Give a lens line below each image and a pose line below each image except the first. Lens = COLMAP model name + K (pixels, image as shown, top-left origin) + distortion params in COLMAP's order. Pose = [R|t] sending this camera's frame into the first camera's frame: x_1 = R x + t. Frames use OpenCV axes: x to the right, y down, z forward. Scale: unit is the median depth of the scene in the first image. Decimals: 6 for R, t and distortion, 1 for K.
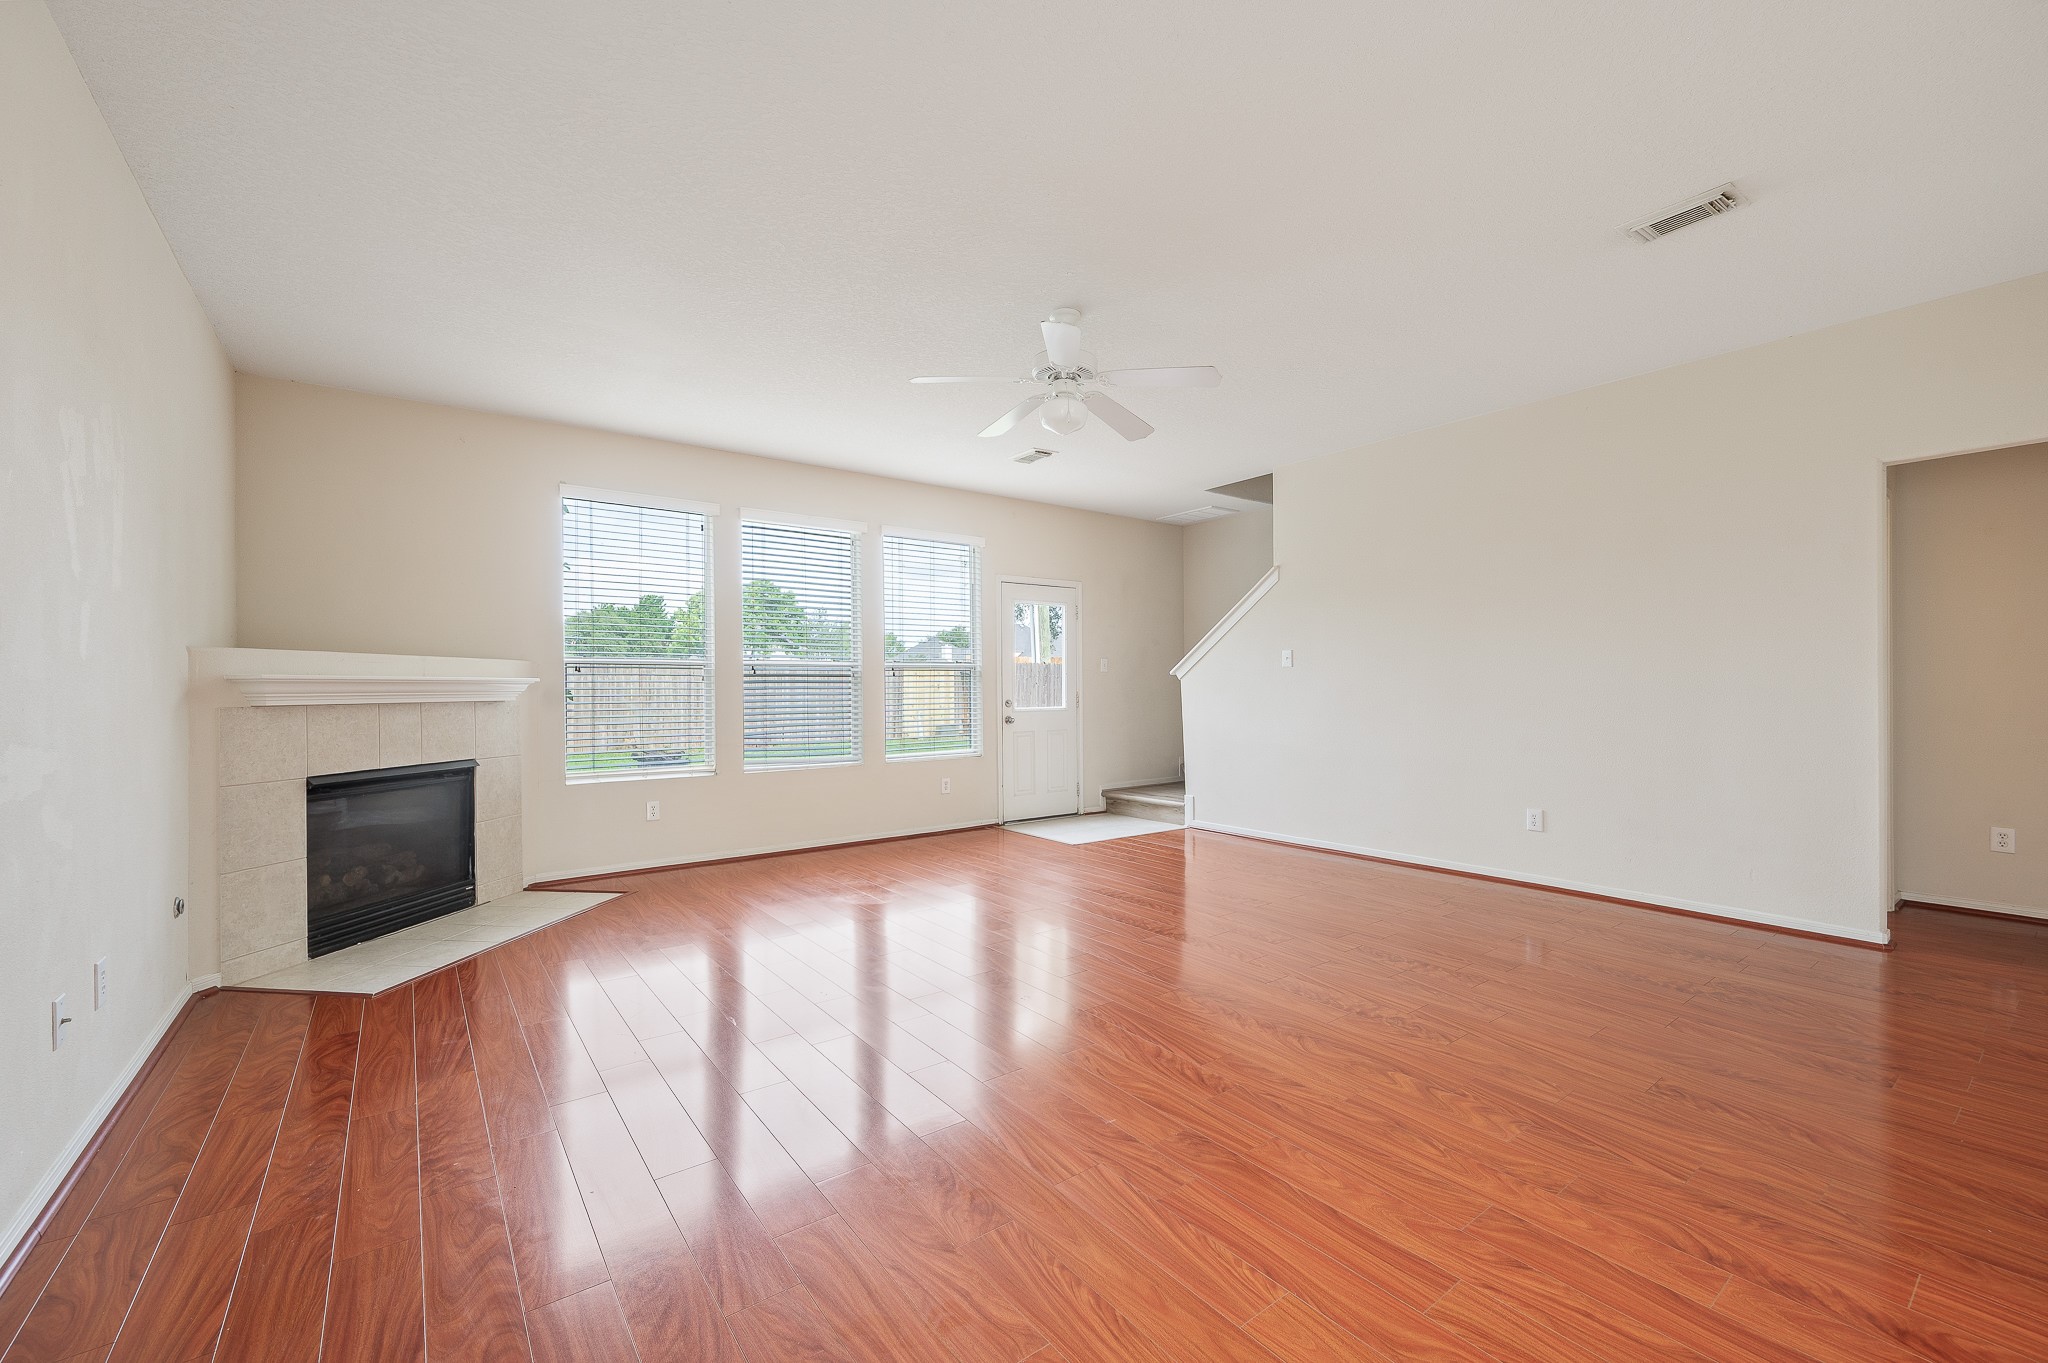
lens RADIAL K [[821.6, 0, 1032.4], [0, 821.6, 689.5], [0, 0, 1]] dist [0.005432, 0.000264]
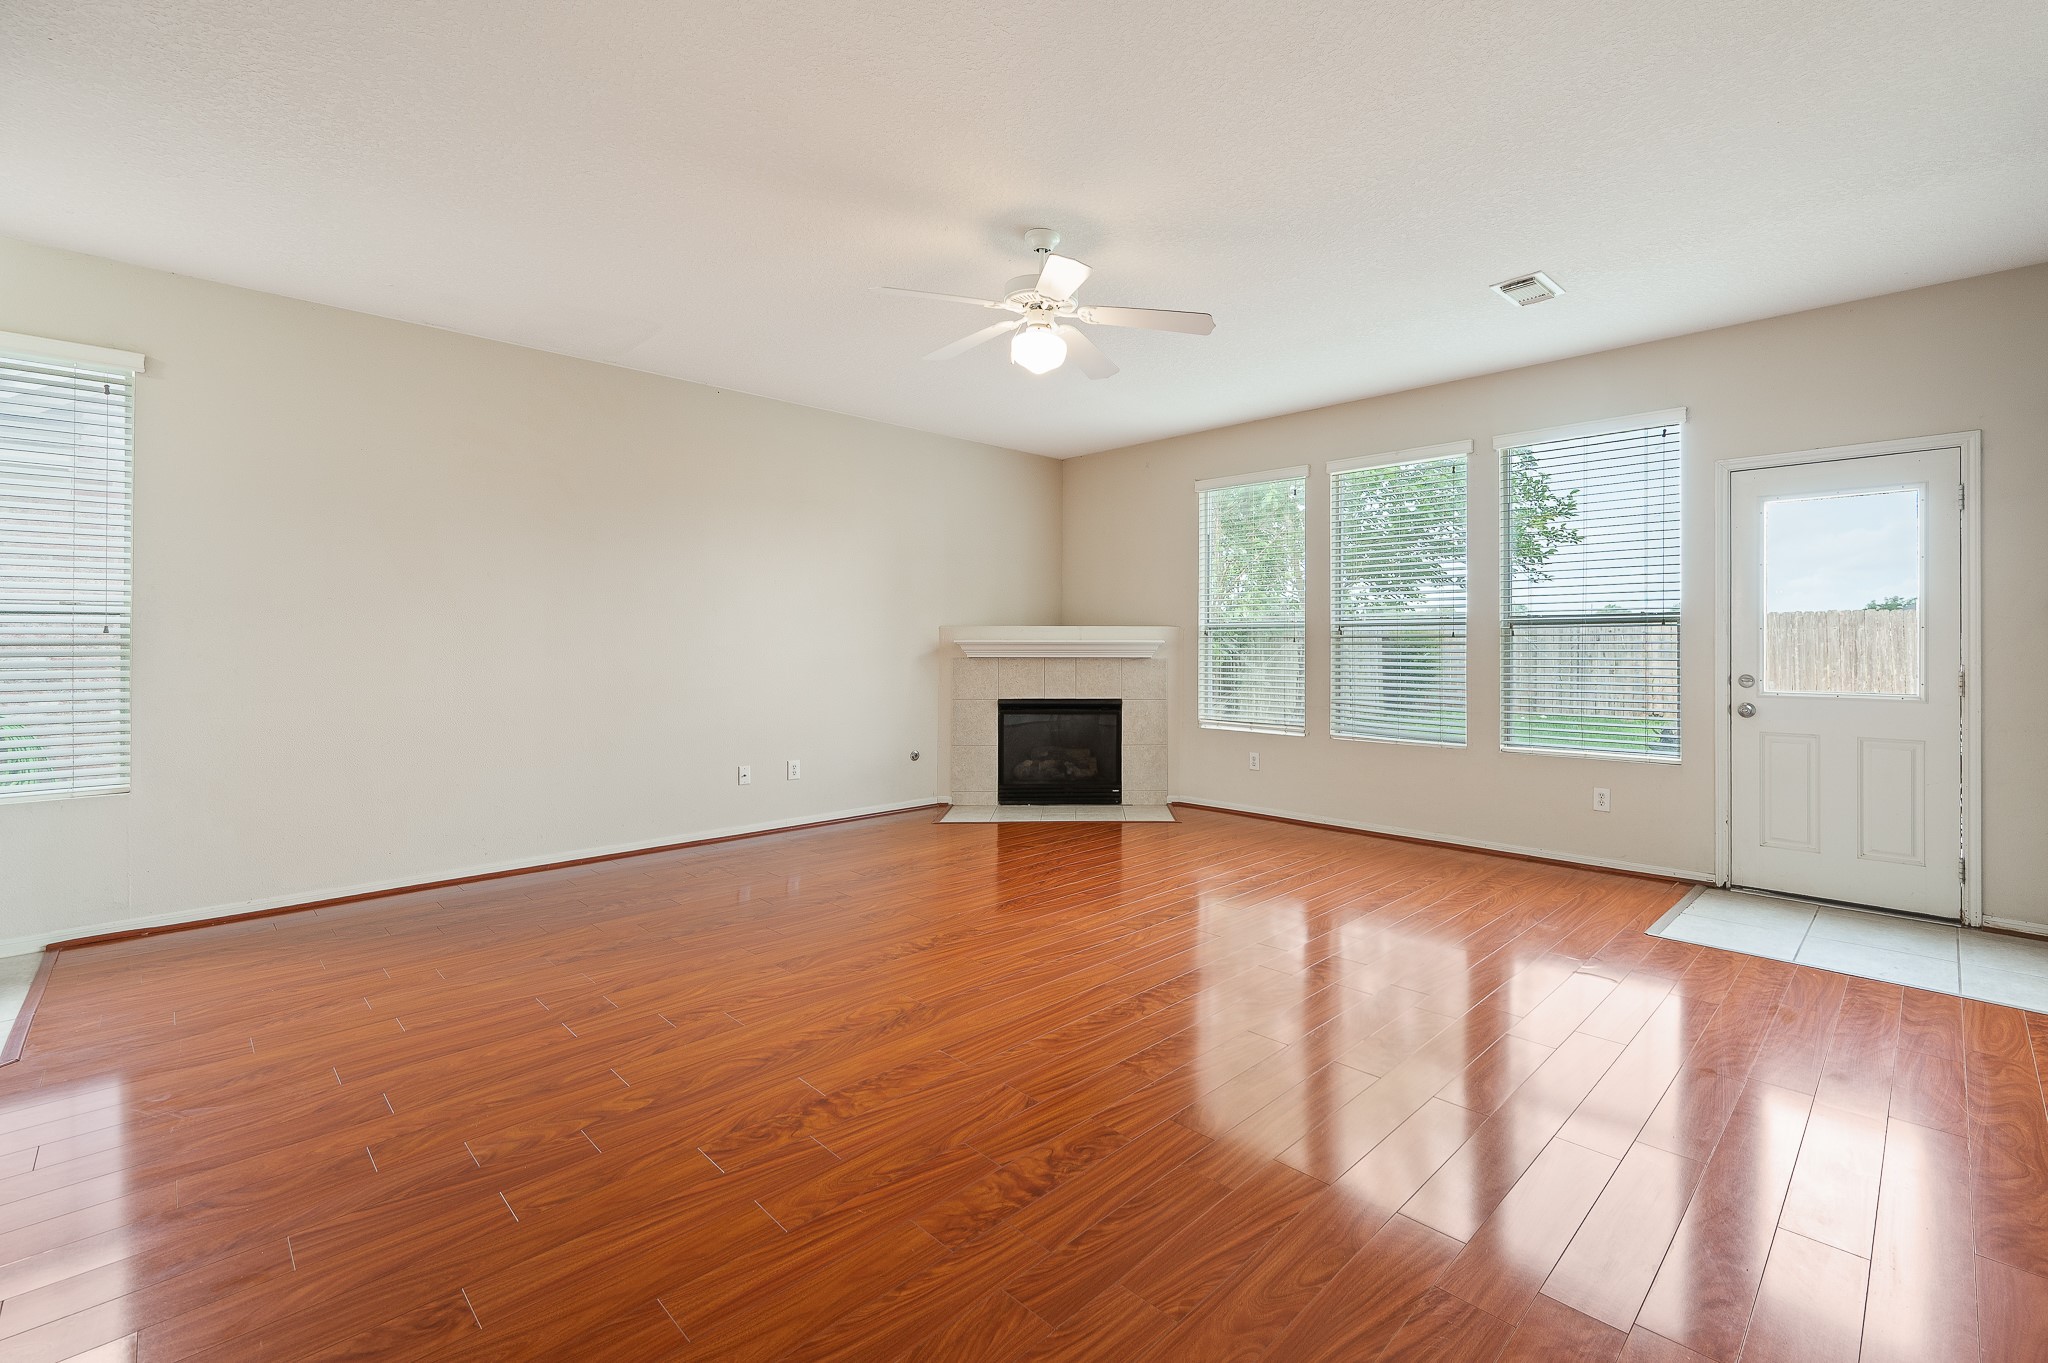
lens RADIAL K [[895.2, 0, 1117.3], [0, 895.2, 640.2], [0, 0, 1]] dist [-0.000840, -0.000625]
pose [[0.175609, 0.000018, -0.984460, 0.902824], [-0.003746, 0.999993, -0.000650, -0.015818], [0.984453, 0.003802, 0.175608, 0.816460]]
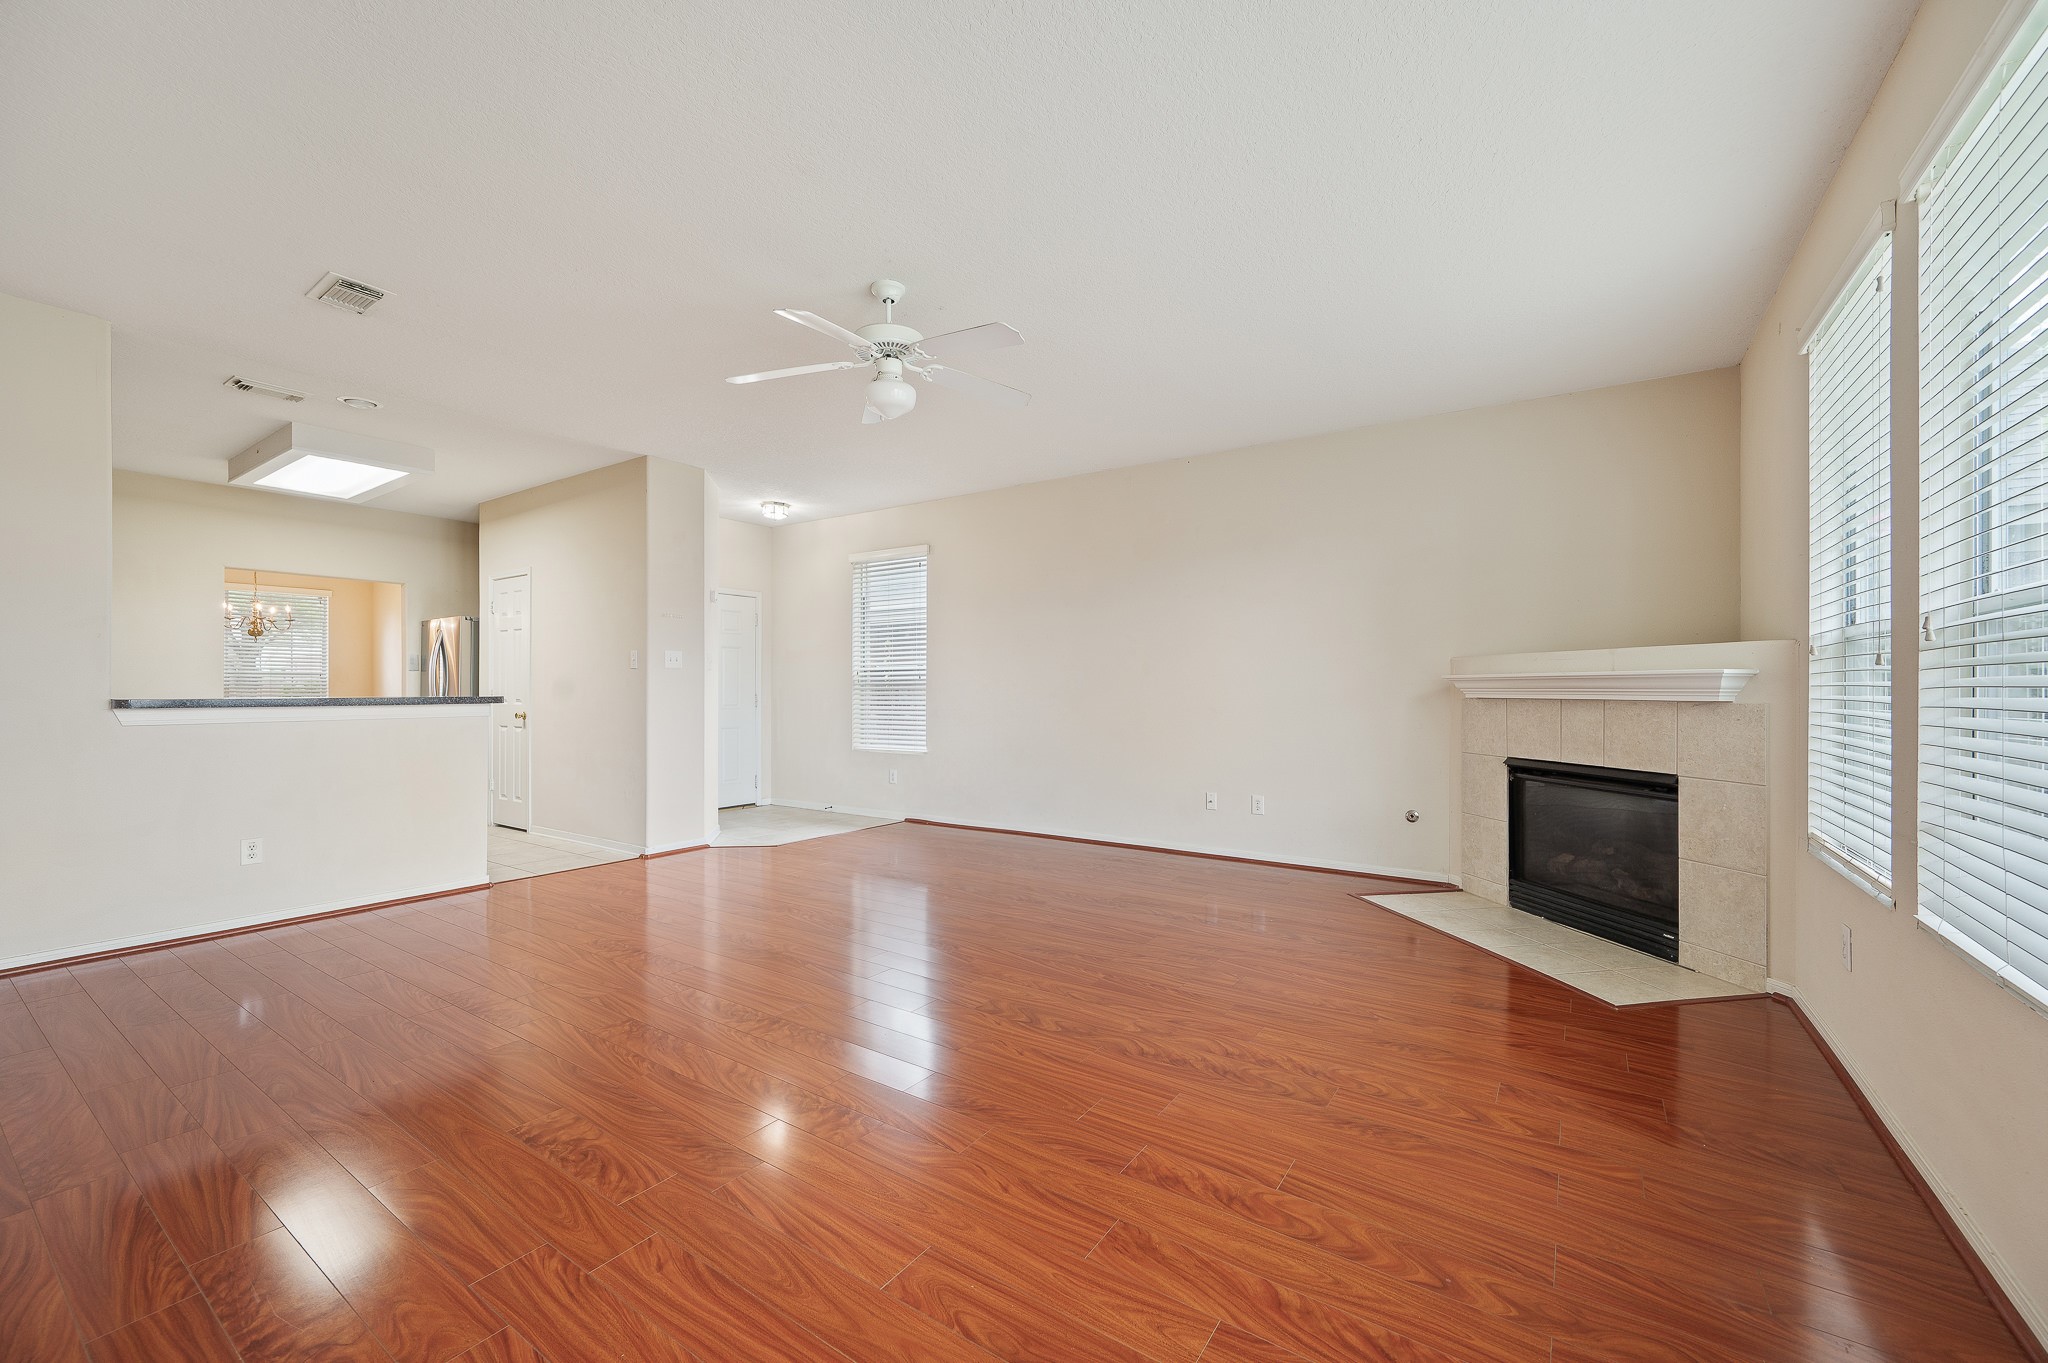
lens RADIAL K [[821.6, 0, 1028.8], [0, 821.6, 682.2], [0, 0, 1]] dist [0.005432, 0.000264]
pose [[-0.950171, 0.001088, -0.311728, 0.164958], [0.003174, 0.999976, -0.006186, -0.000685], [0.311714, -0.006867, -0.950151, 1.736421]]
